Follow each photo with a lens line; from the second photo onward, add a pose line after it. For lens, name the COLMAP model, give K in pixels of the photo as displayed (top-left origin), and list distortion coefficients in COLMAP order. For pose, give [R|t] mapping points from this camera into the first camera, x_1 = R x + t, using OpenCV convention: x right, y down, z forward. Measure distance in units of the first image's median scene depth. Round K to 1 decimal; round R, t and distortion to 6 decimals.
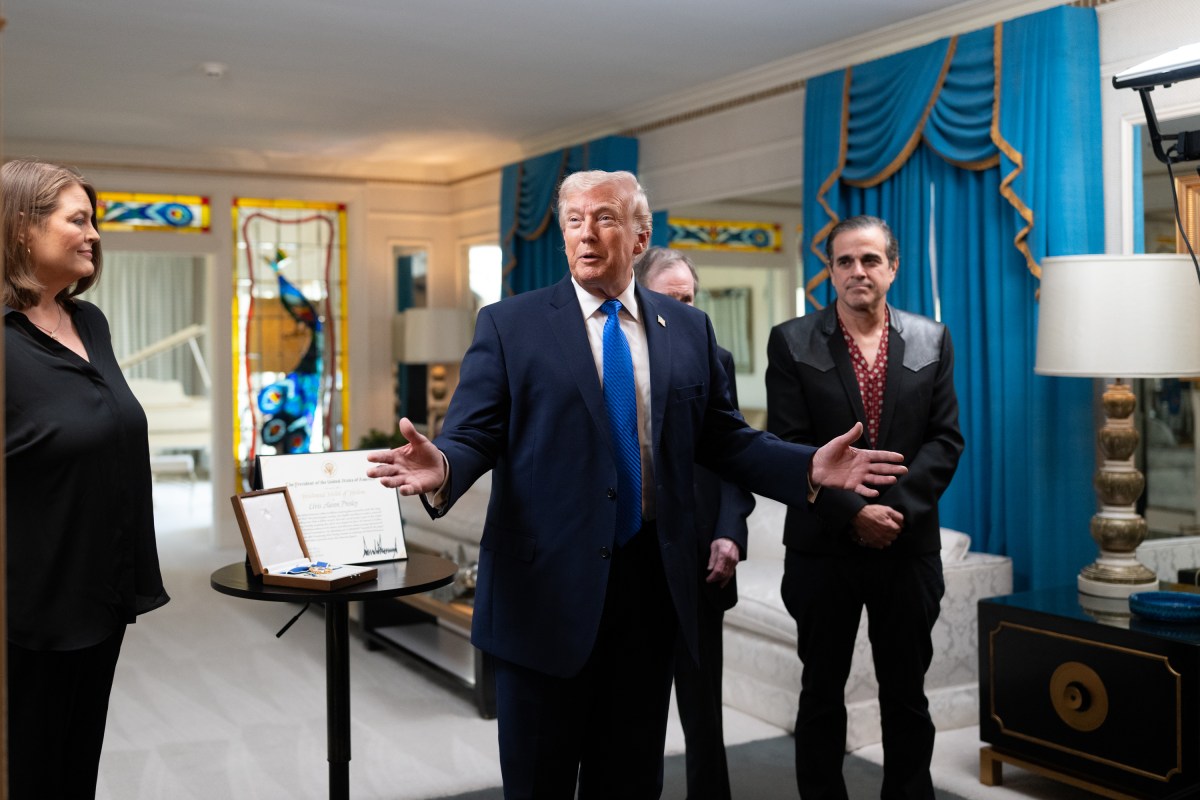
lens RADIAL K [[1382.7, 0, 579.2], [0, 1382.7, 372.4], [0, 0, 1]] dist [0.003908, 0.000019]
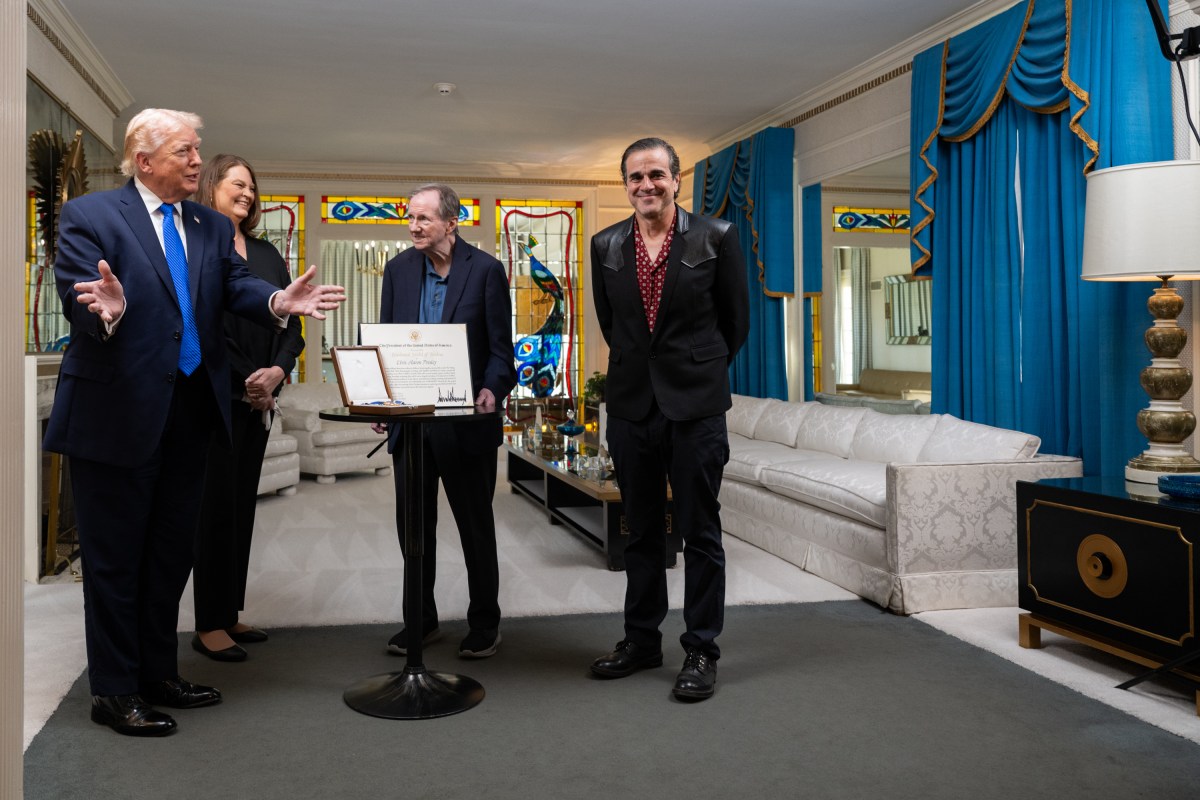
lens RADIAL K [[1061.9, 0, 487.4], [0, 1061.9, 345.2], [0, 0, 1]] dist [0.004044, 0.007704]
pose [[0.948712, 0.001350, -0.316140, 0.133572], [-0.006393, 0.999868, -0.014917, 0.061137], [0.316078, 0.016173, 0.948595, 0.041120]]
